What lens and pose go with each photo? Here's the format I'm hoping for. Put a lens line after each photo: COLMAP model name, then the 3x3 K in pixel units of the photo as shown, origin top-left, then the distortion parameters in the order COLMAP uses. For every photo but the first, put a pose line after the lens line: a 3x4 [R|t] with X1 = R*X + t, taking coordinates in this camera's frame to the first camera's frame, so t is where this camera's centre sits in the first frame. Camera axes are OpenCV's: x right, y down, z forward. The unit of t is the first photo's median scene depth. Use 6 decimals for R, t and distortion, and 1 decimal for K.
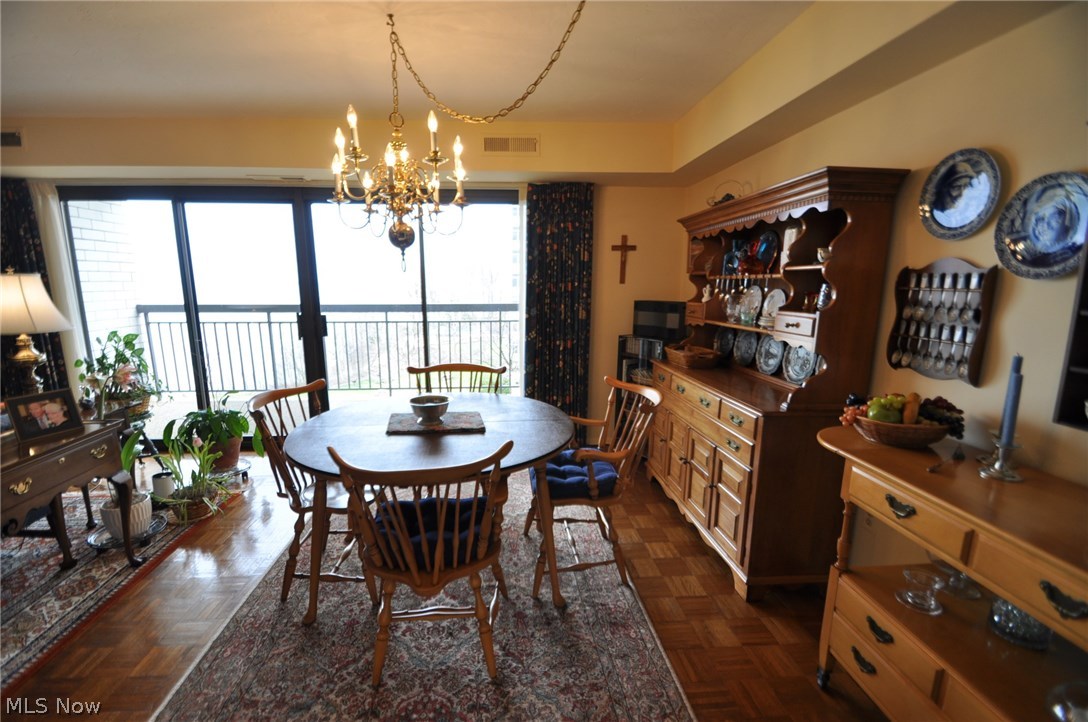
lens RADIAL K [[463.9, 0, 544.0], [0, 463.9, 361.0], [0, 0, 1]] dist [-0.000683, -0.000063]
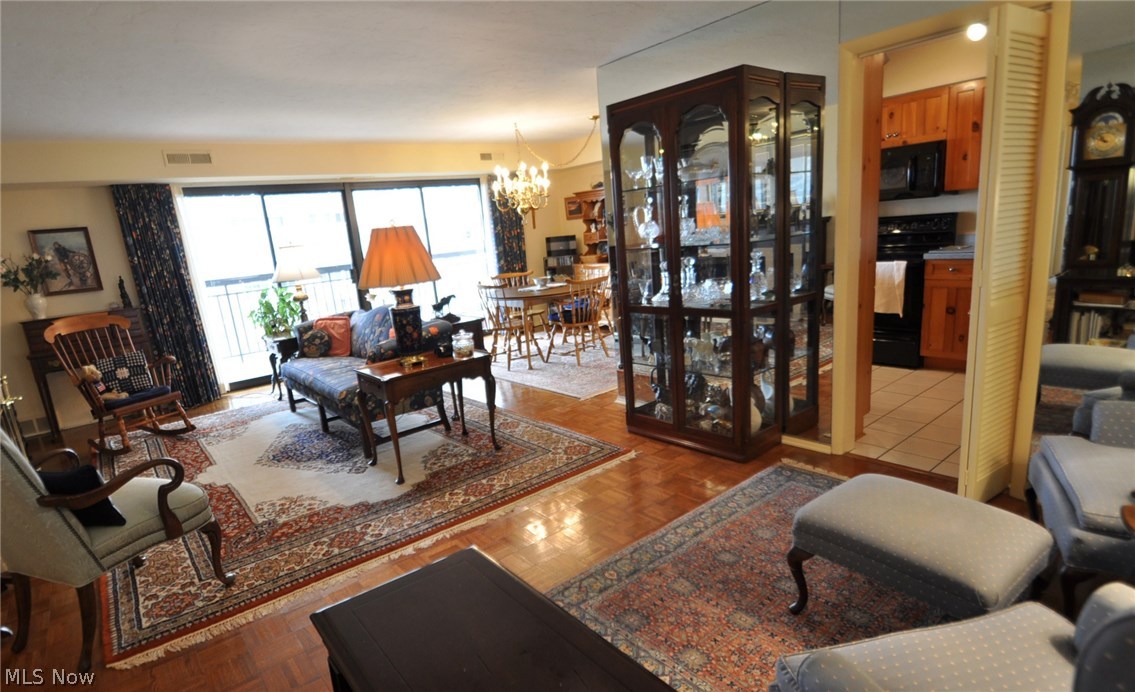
lens RADIAL K [[584.8, 0, 567.5], [0, 584.8, 346.0], [0, 0, 1]] dist [0.000914, 0.000060]
pose [[0.805760, -0.192240, 0.560174, -1.097476], [0.181709, 0.980480, 0.075109, 0.128604], [-0.563678, 0.041268, 0.824963, -0.901359]]
